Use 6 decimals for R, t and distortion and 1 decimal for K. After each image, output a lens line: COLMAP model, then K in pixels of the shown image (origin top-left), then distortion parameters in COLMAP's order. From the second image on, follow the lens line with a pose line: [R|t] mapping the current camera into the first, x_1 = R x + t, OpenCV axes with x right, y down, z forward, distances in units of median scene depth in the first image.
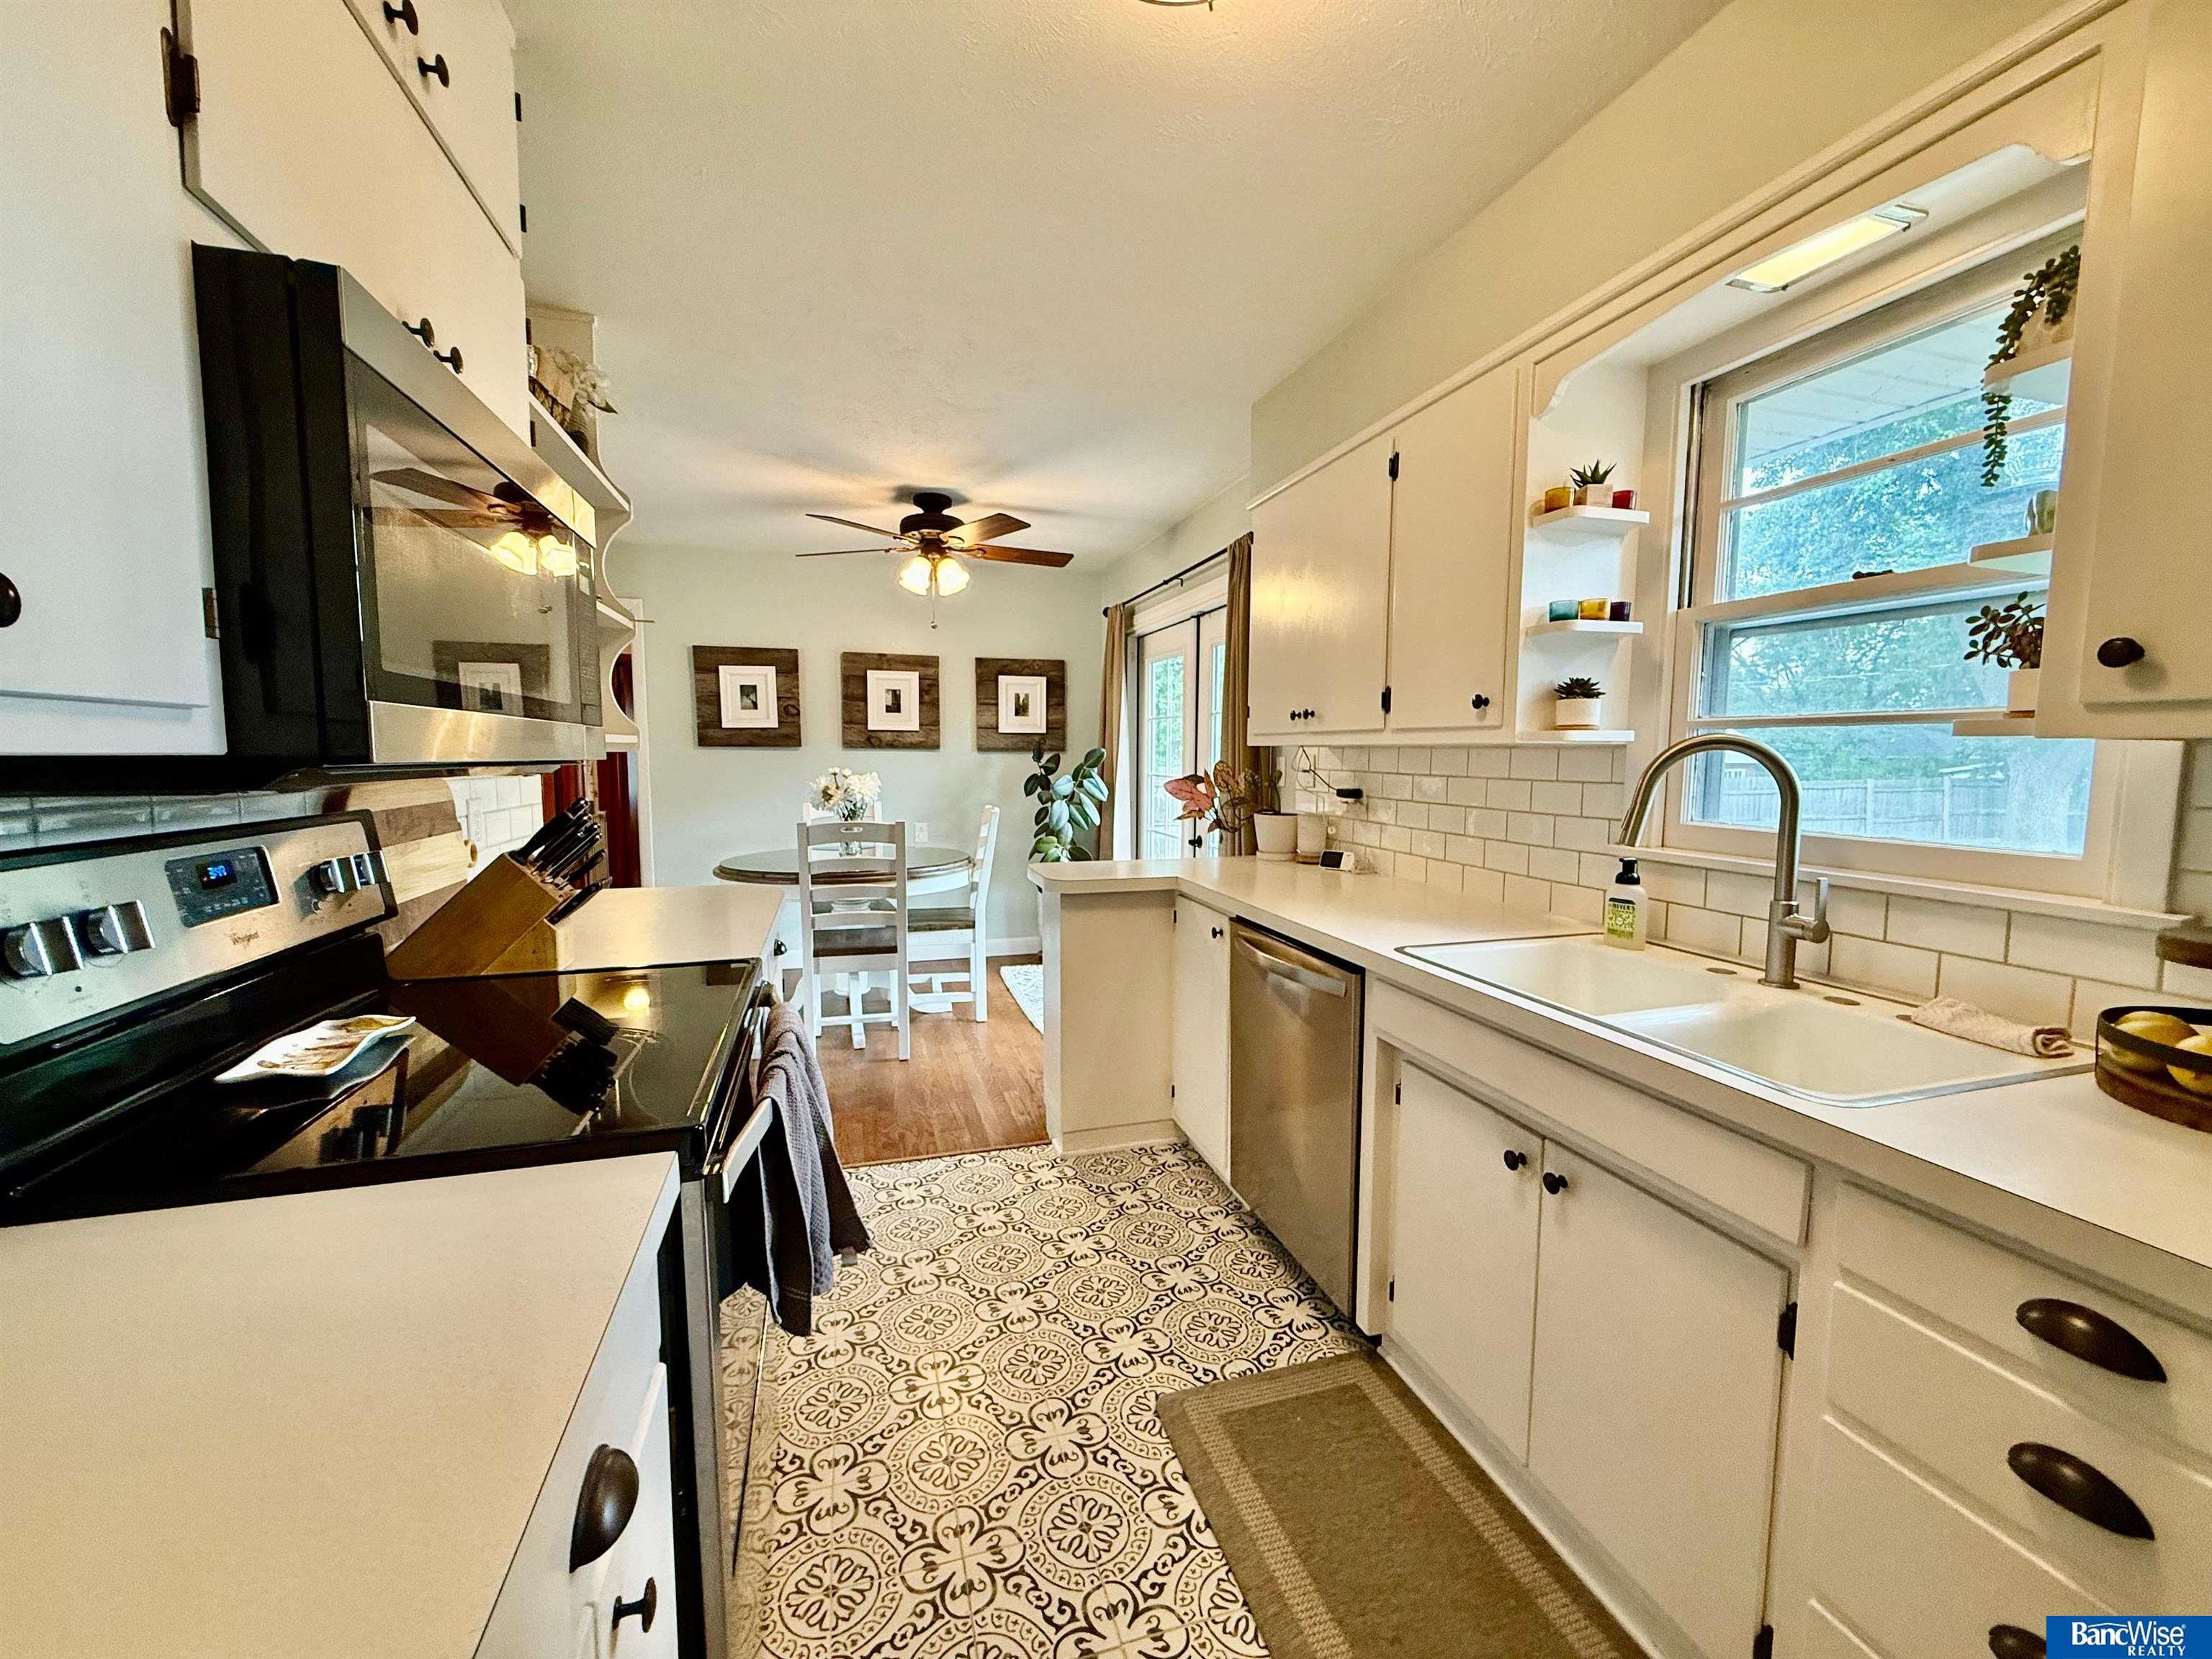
lens RADIAL K [[879.4, 0, 1102.5], [0, 879.4, 829.5], [0, 0, 1]] dist [-0.001595, 0.000451]
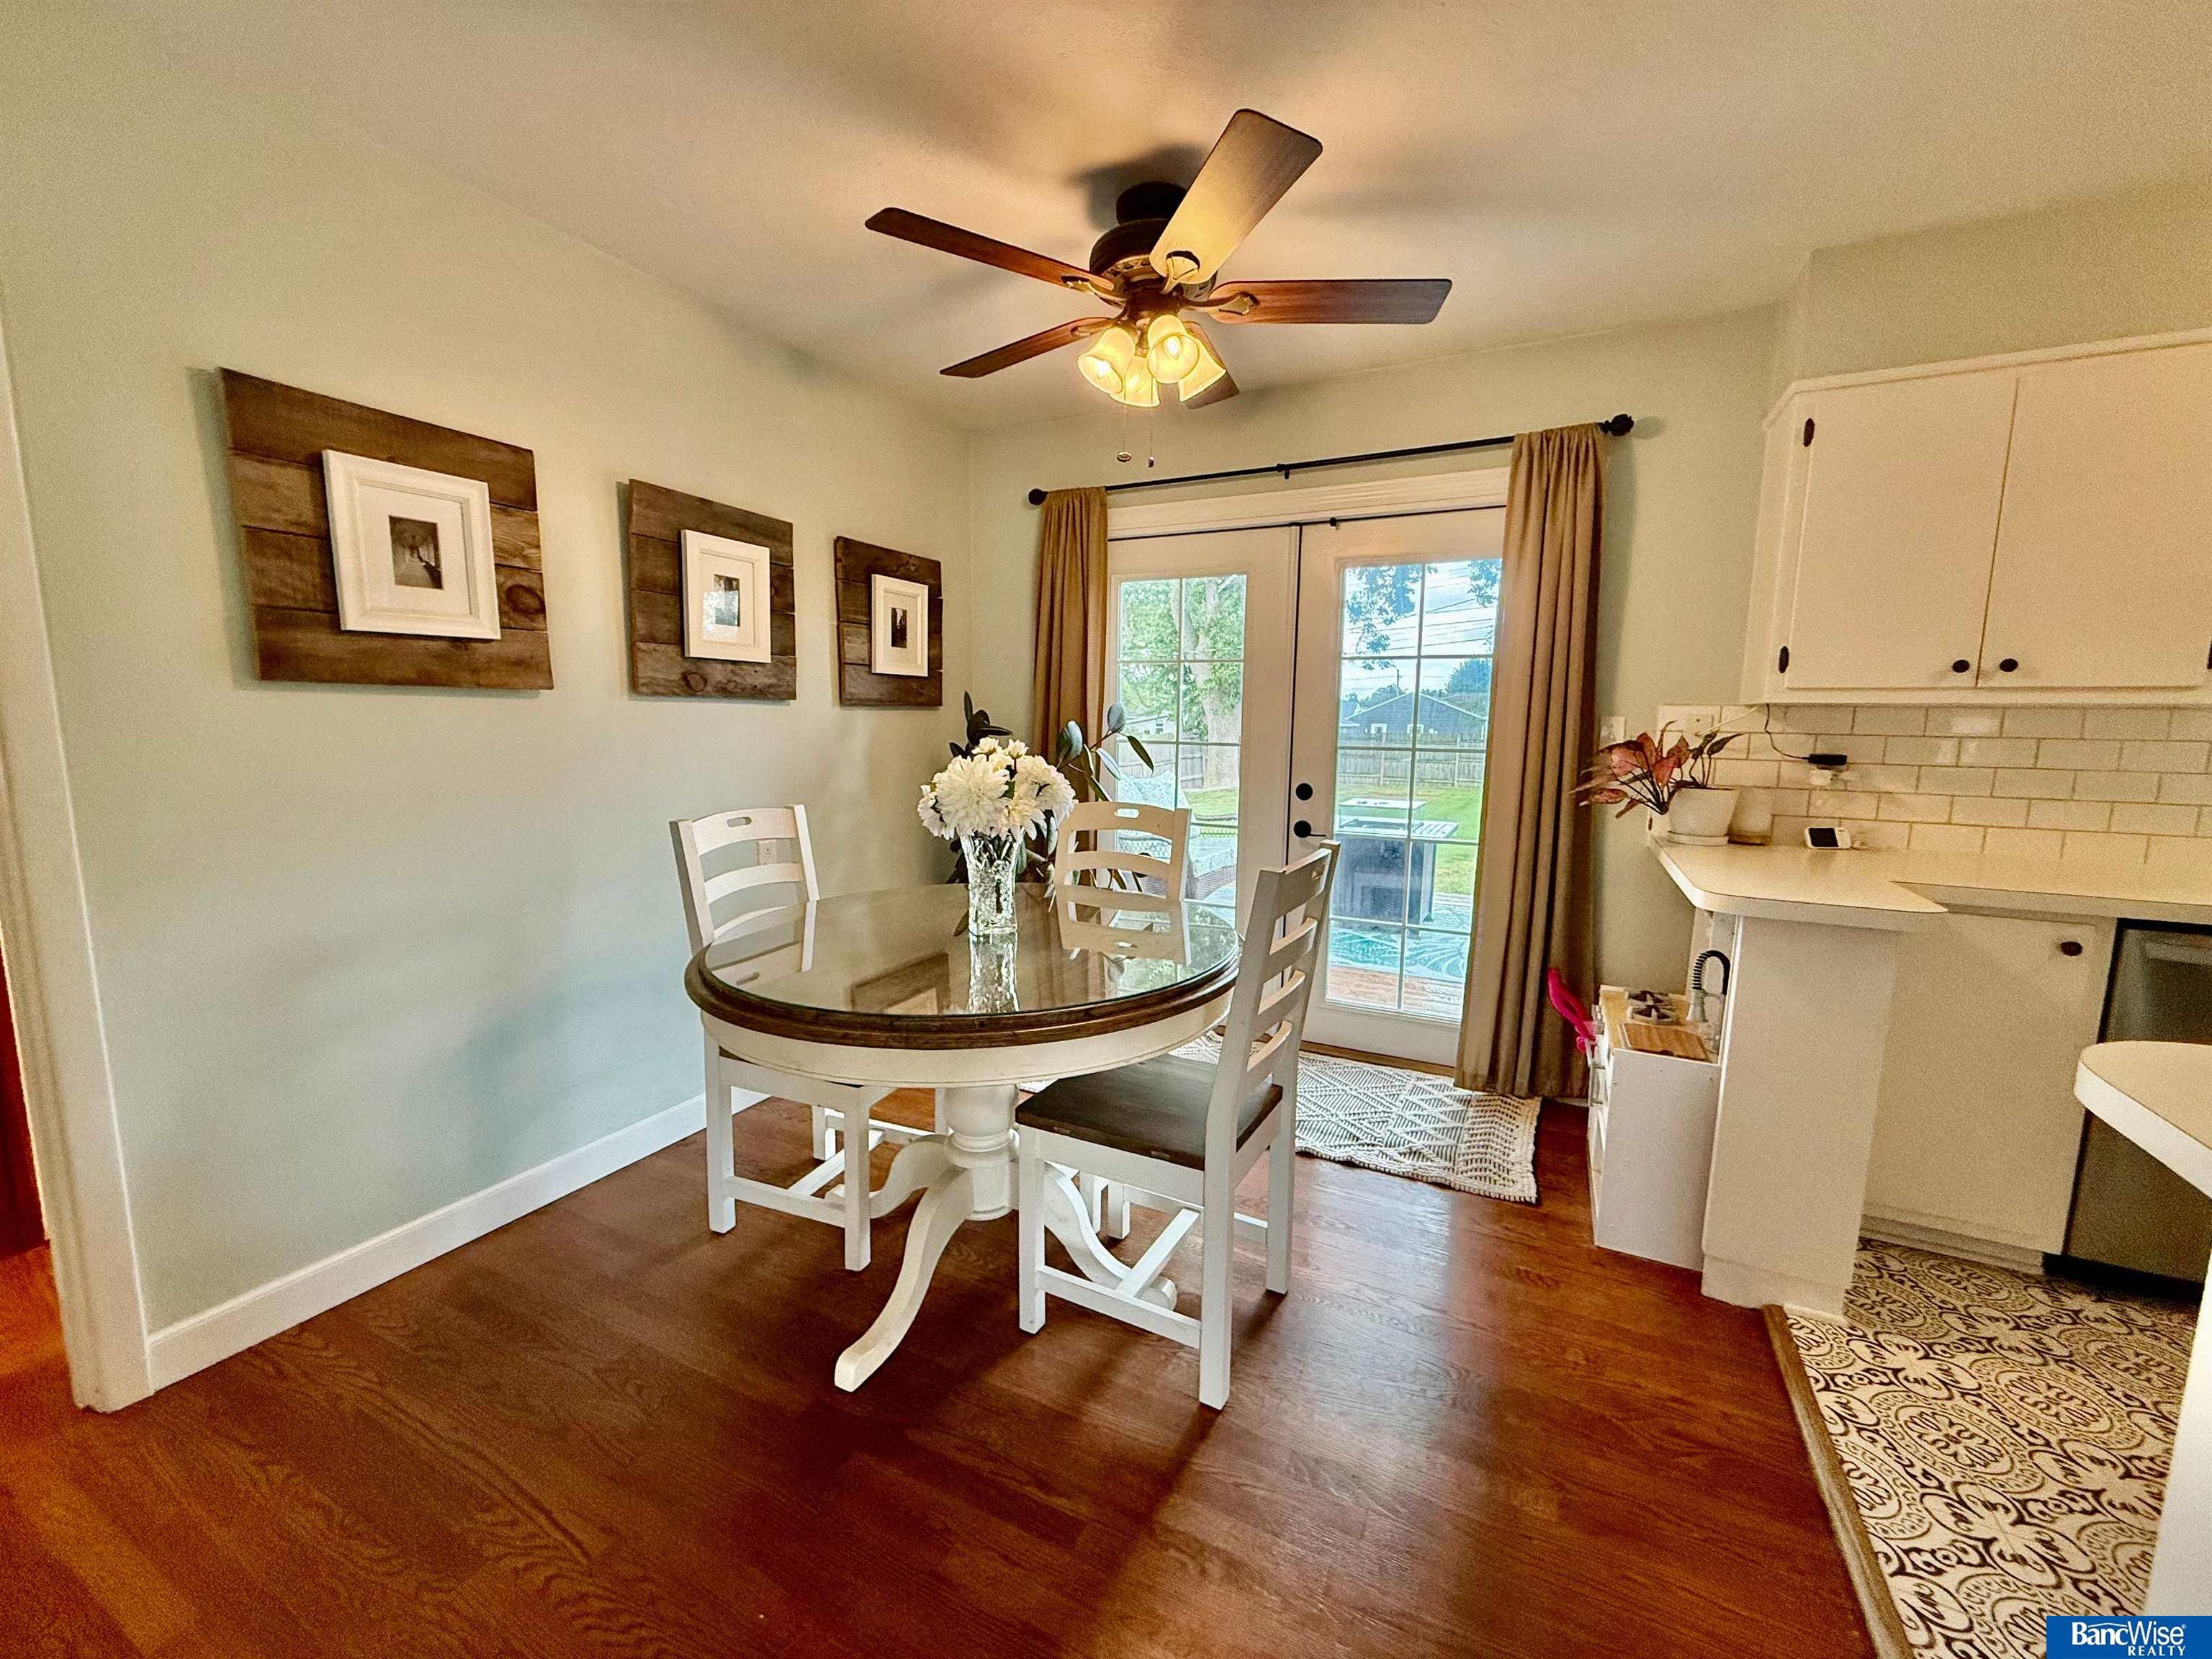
lens RADIAL K [[879.4, 0, 1102.5], [0, 879.4, 829.5], [0, 0, 1]] dist [-0.001595, 0.000451]
pose [[0.686432, -0.091423, 0.721424, -0.467004], [0.056755, 0.995775, 0.072188, -0.041913], [-0.724975, -0.008608, 0.688721, 0.509393]]
